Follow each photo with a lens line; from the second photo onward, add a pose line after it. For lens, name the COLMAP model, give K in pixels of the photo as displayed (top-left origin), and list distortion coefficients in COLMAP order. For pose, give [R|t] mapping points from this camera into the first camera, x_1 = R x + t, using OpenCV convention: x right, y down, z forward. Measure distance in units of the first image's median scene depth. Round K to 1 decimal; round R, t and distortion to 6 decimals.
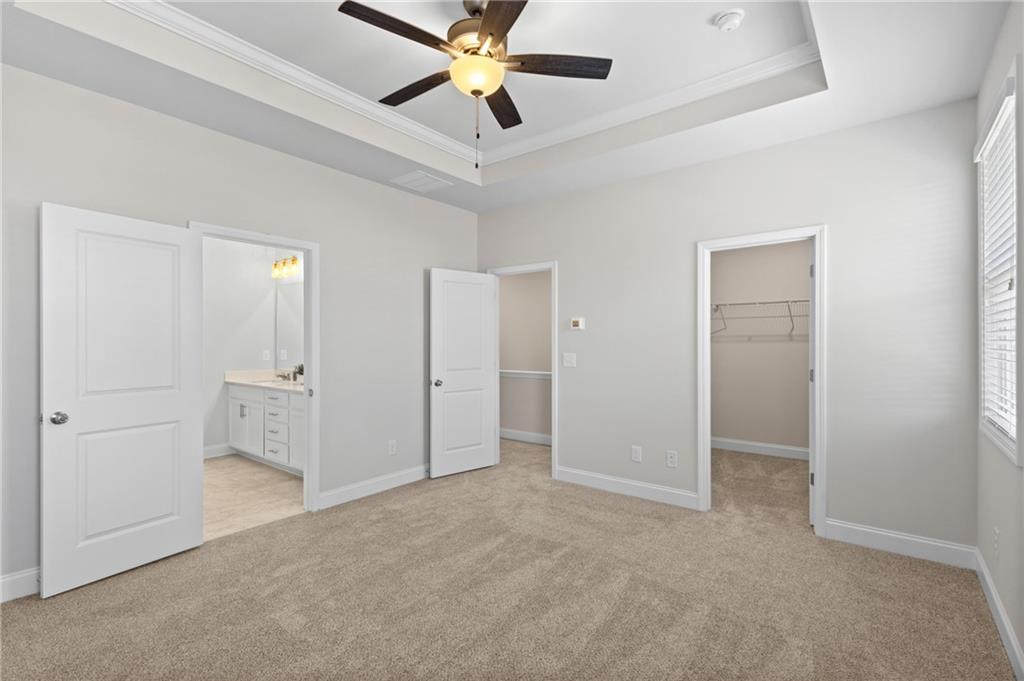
lens RADIAL K [[468.8, 0, 516.5], [0, 468.8, 341.0], [0, 0, 1]] dist [0.003116, -0.000602]
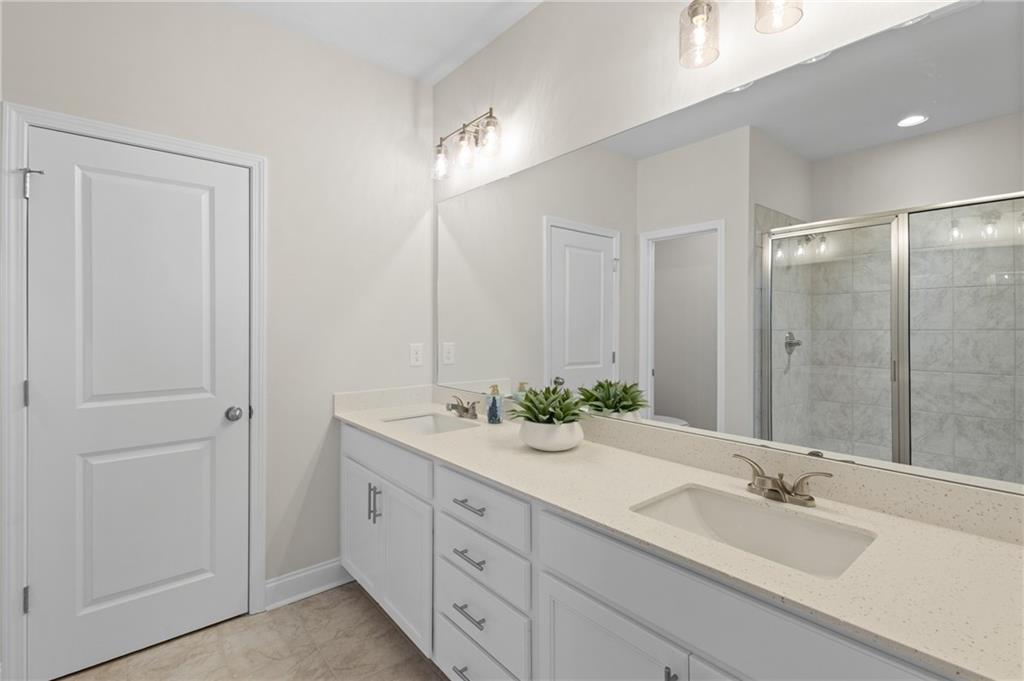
lens RADIAL K [[468.8, 0, 493.9], [0, 468.8, 326.1], [0, 0, 1]] dist [0.003116, -0.000602]
pose [[0.975061, 0.007438, -0.221814, -0.386930], [-0.009143, 0.999936, -0.006658, 0.005884], [0.221751, 0.008520, 0.975066, 0.618832]]
